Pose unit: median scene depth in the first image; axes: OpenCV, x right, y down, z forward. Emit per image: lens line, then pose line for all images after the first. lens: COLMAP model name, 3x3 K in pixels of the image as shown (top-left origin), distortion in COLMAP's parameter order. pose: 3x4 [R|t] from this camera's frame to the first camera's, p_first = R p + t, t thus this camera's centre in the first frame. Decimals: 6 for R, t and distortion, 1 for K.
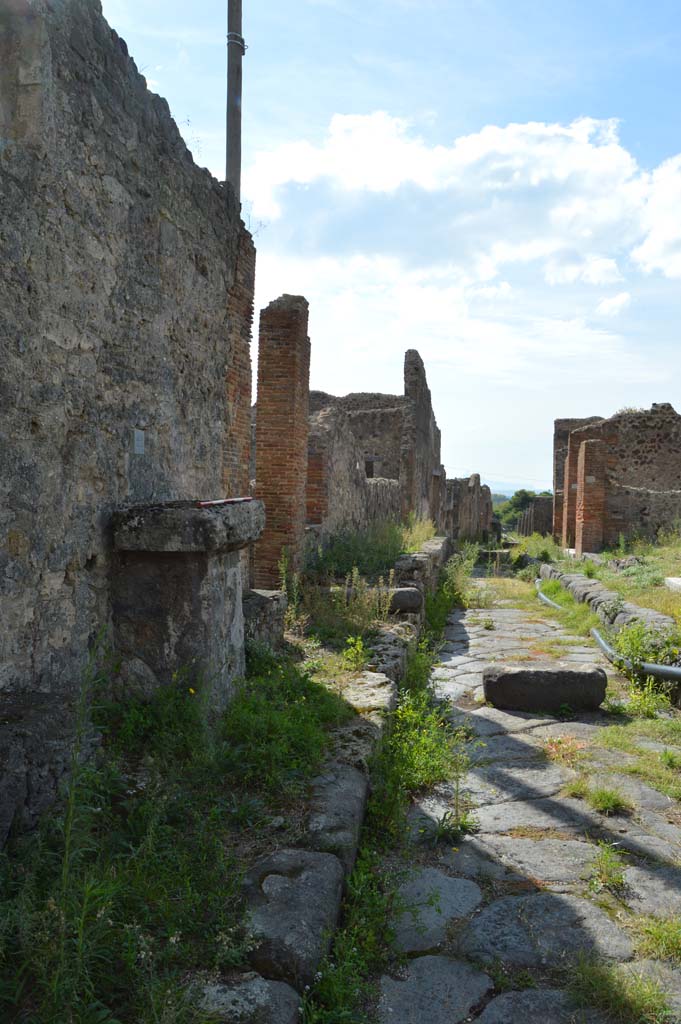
lens RADIAL K [[817.3, 0, 341.7], [0, 817.3, 512.6], [0, 0, 1]] dist [-0.077459, 0.005178]
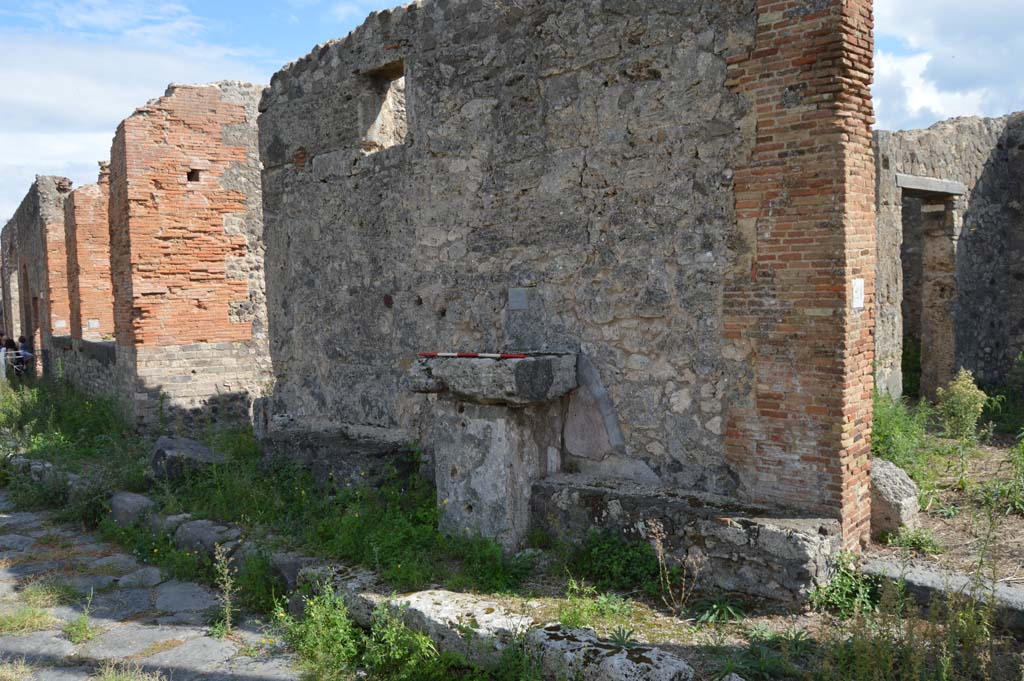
lens RADIAL K [[817.3, 0, 512.5], [0, 817.3, 338.3], [0, 0, 1]] dist [-0.077459, 0.005178]
pose [[-0.547621, 0.031264, -0.836142, 0.758517], [-0.020025, 0.998526, 0.050450, -0.092832], [0.836487, 0.044371, -0.546188, 1.695616]]
